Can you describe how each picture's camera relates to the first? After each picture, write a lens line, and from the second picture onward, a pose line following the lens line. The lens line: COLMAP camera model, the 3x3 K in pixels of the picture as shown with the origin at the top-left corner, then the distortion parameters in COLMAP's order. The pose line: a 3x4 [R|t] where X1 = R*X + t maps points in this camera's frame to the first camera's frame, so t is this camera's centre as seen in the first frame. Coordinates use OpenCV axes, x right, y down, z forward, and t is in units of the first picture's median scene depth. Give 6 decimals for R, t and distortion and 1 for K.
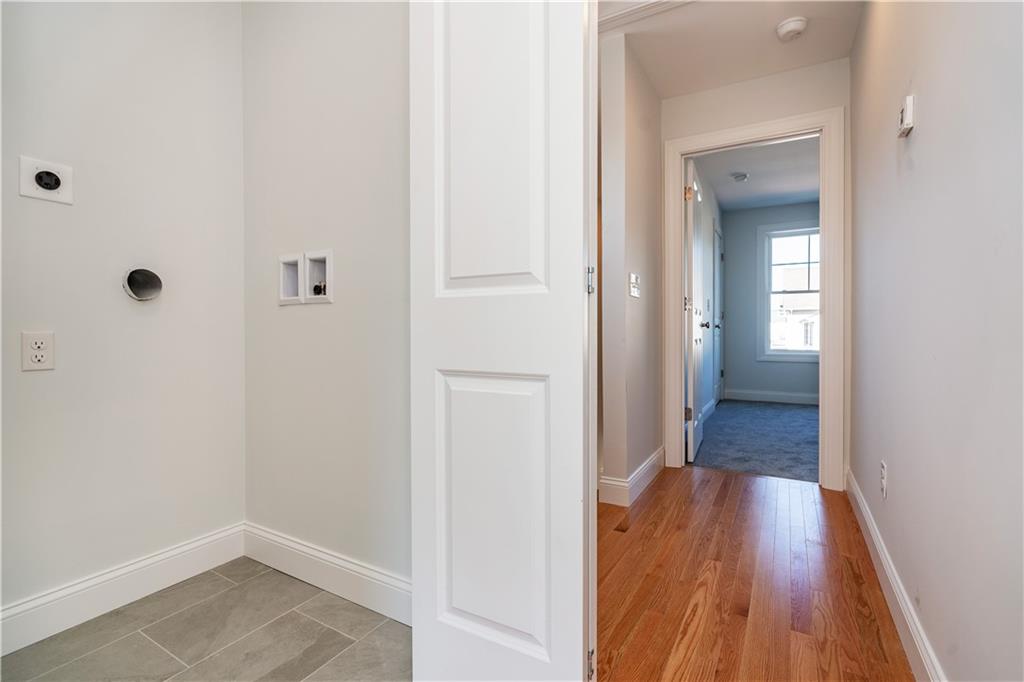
lens RADIAL K [[486.1, 0, 497.5], [0, 486.1, 336.6], [0, 0, 1]] dist [-0.000328, 0.000259]
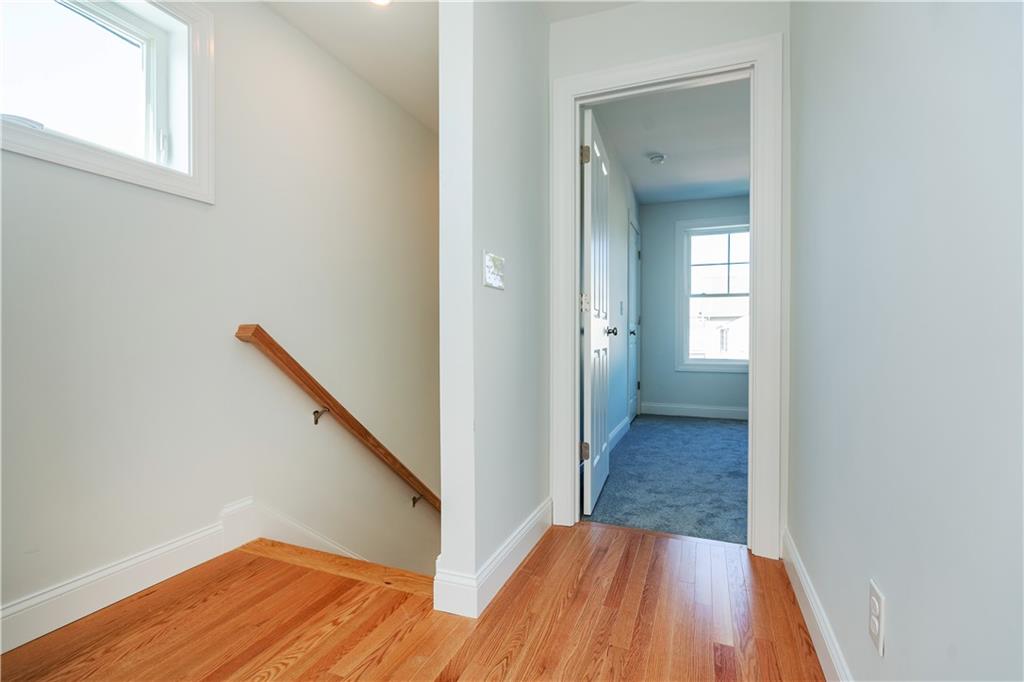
lens RADIAL K [[470.2, 0, 515.5], [0, 470.2, 337.9], [0, 0, 1]] dist [-0.000290, -0.000156]
pose [[0.988013, 0.005717, 0.154262, 0.156868], [-0.004918, 0.999972, -0.005559, -0.007939], [-0.154290, 0.004734, 0.988014, 0.271476]]
